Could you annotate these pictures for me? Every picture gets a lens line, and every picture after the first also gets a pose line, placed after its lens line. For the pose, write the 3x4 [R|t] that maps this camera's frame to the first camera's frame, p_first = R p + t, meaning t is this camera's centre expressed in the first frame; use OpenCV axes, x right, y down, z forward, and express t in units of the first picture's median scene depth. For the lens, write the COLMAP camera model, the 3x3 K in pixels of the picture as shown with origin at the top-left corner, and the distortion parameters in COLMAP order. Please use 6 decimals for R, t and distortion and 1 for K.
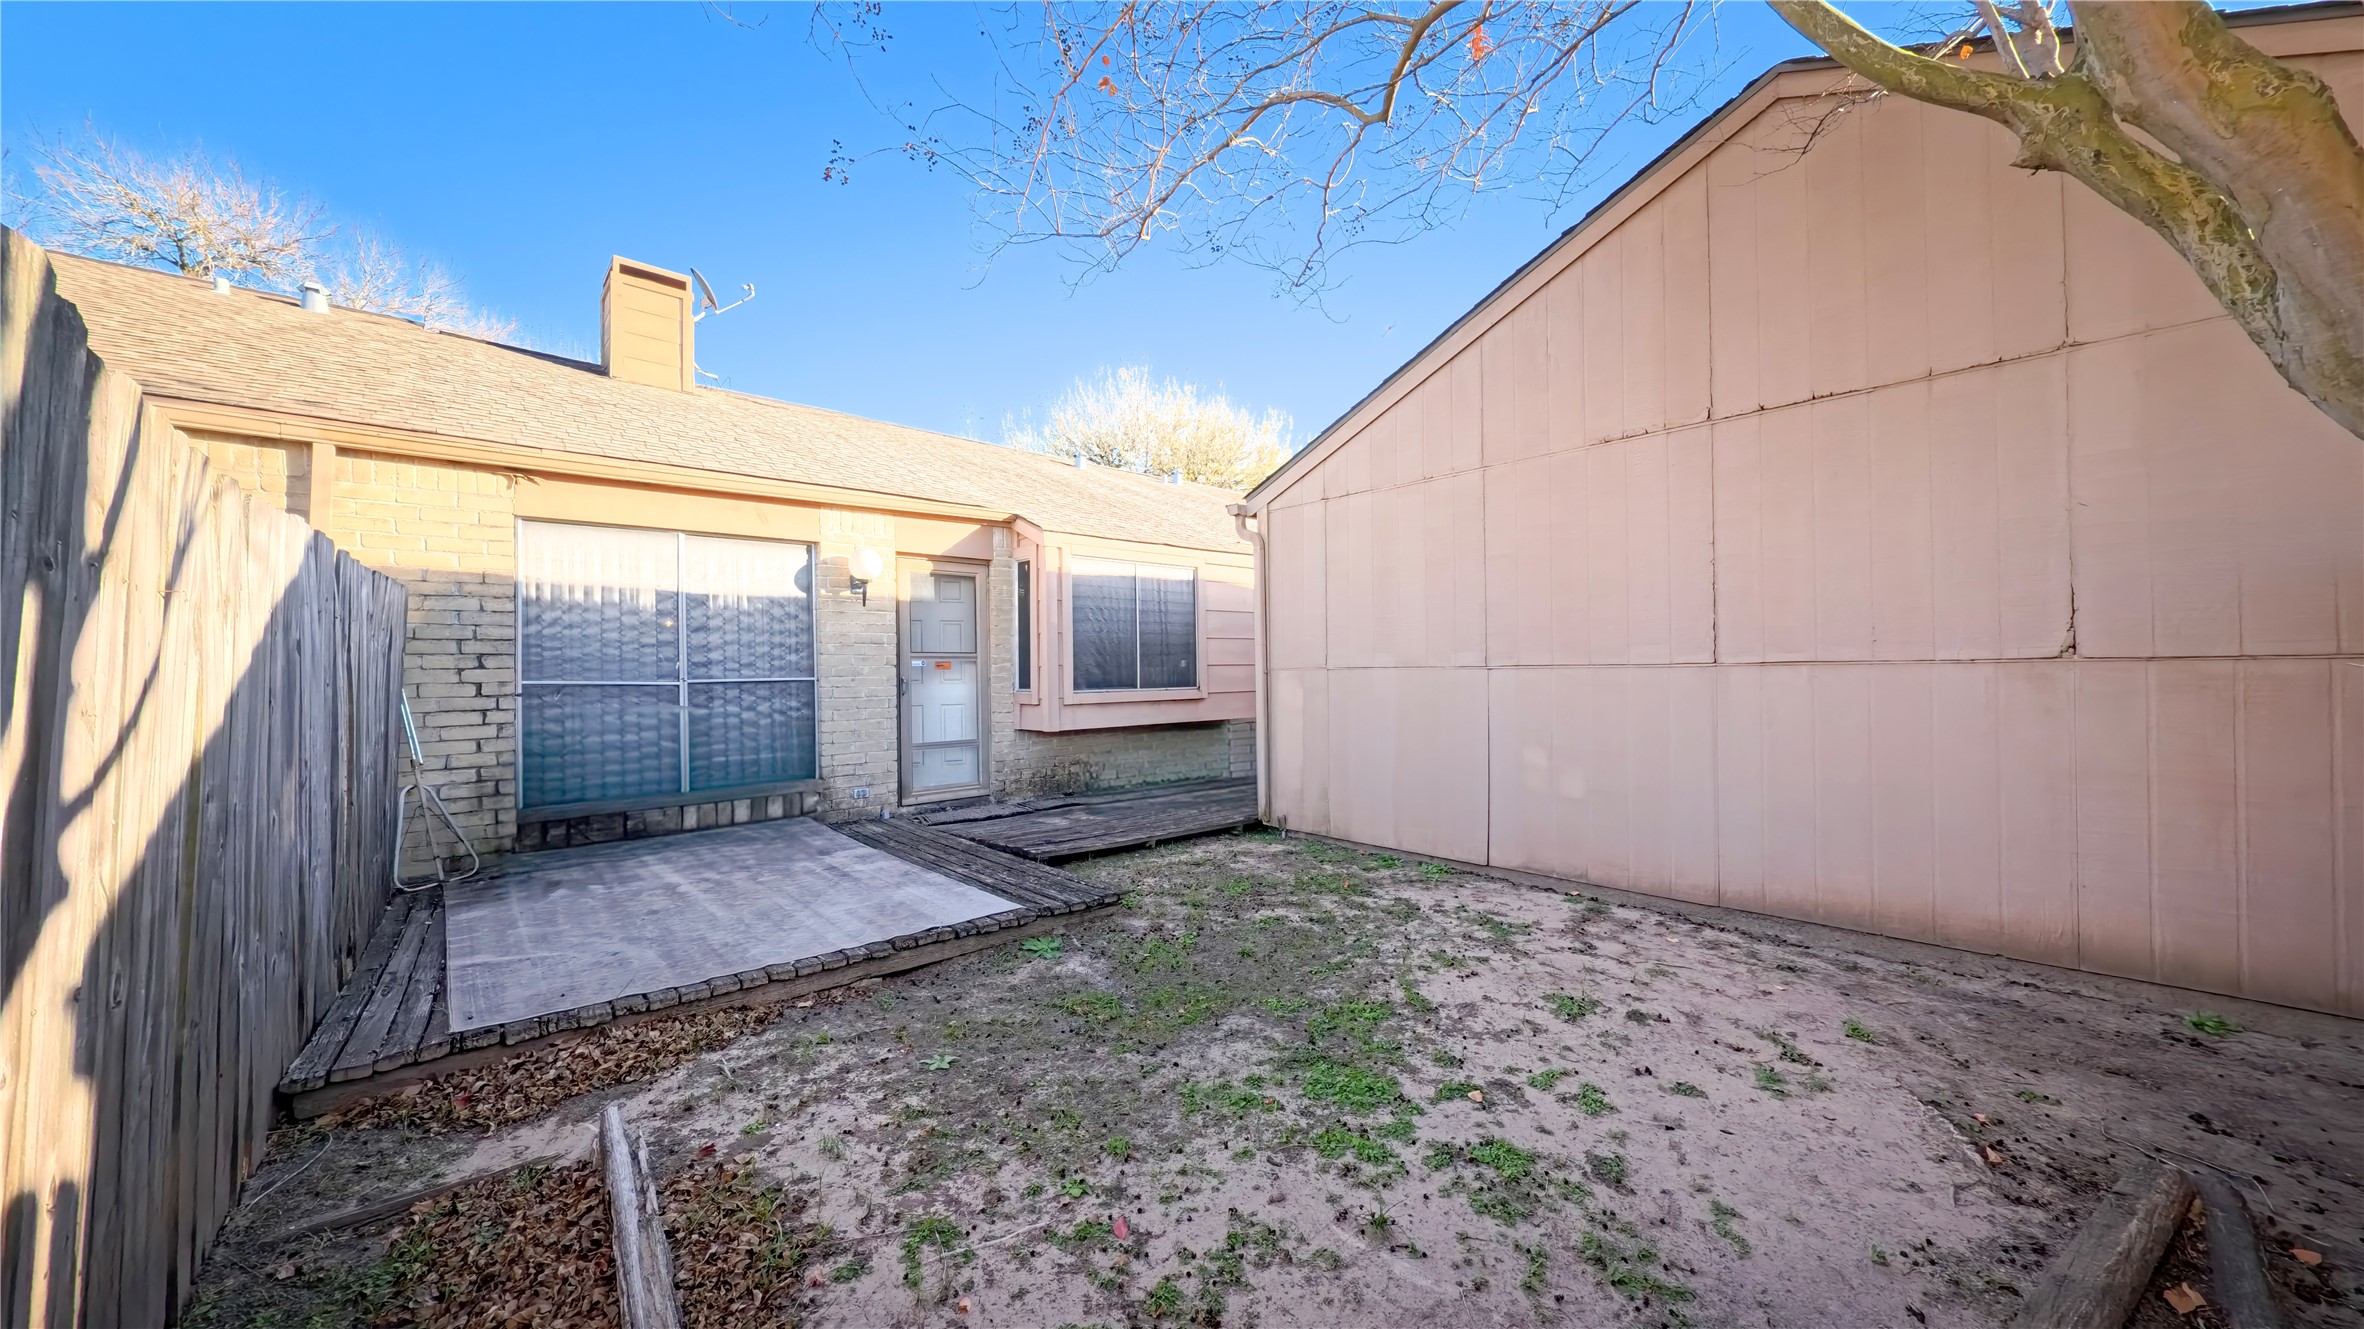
lens RADIAL K [[813.9, 0, 1182.0], [0, 813.9, 664.5], [0, 0, 1]] dist [-0.005094, -0.000211]
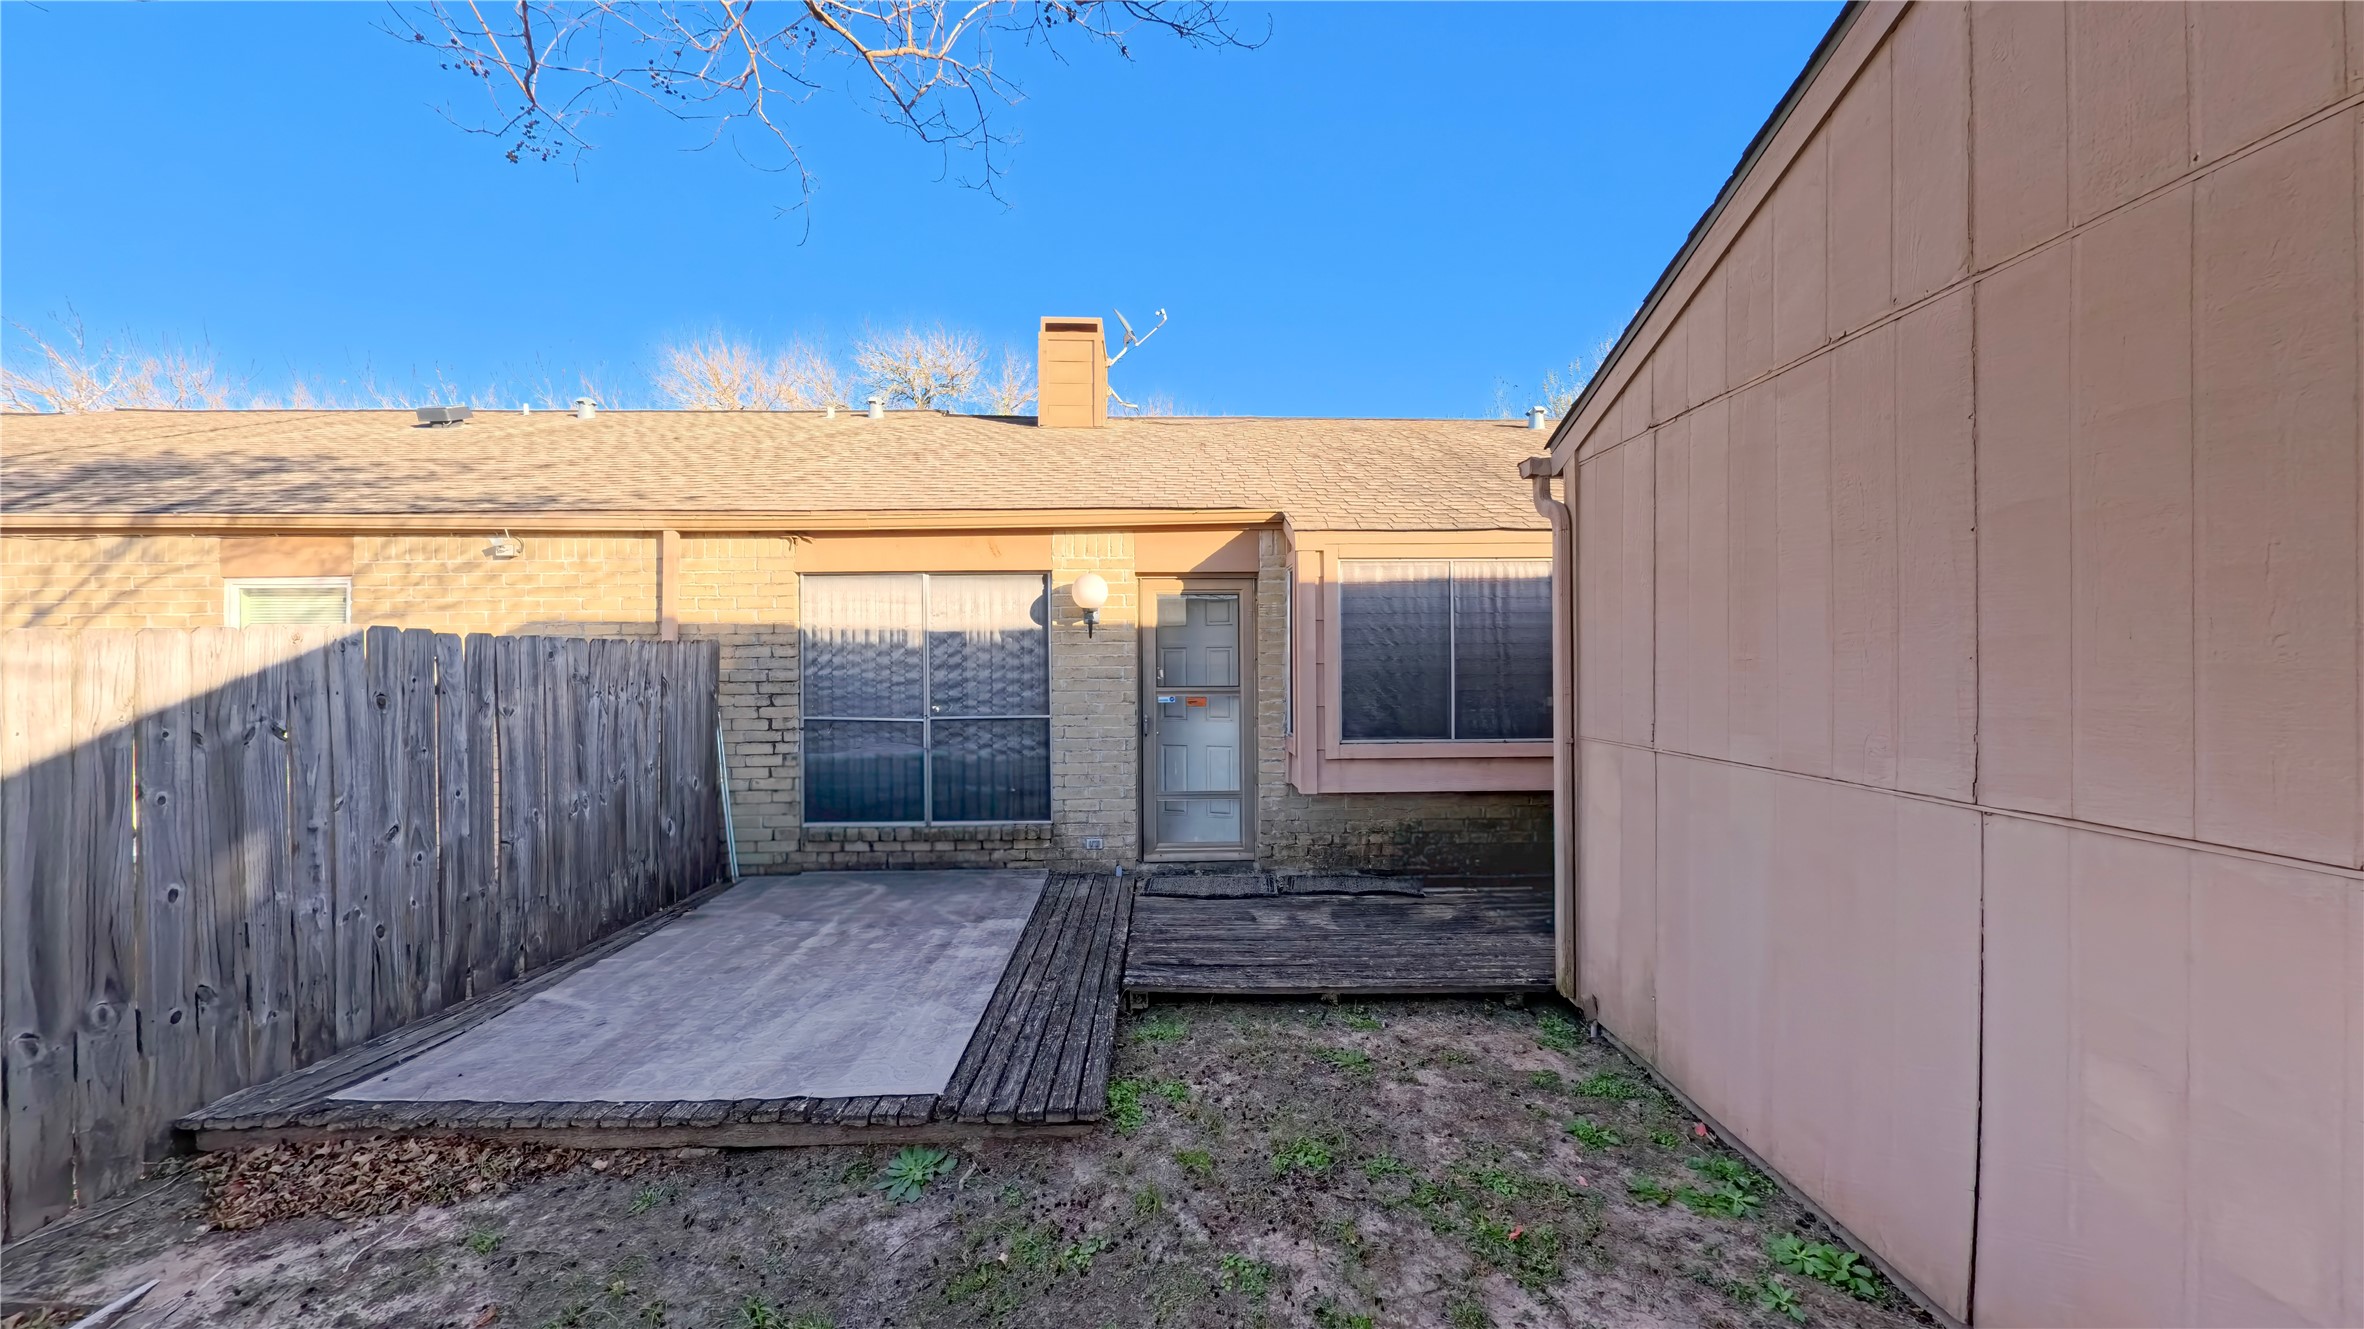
lens RADIAL K [[813.9, 0, 1182.0], [0, 813.9, 664.5], [0, 0, 1]] dist [-0.005094, -0.000211]
pose [[0.763405, 0.007116, -0.645881, 0.273115], [0.002504, 0.999899, 0.013977, -0.055742], [0.645916, -0.012287, 0.763310, 0.387211]]
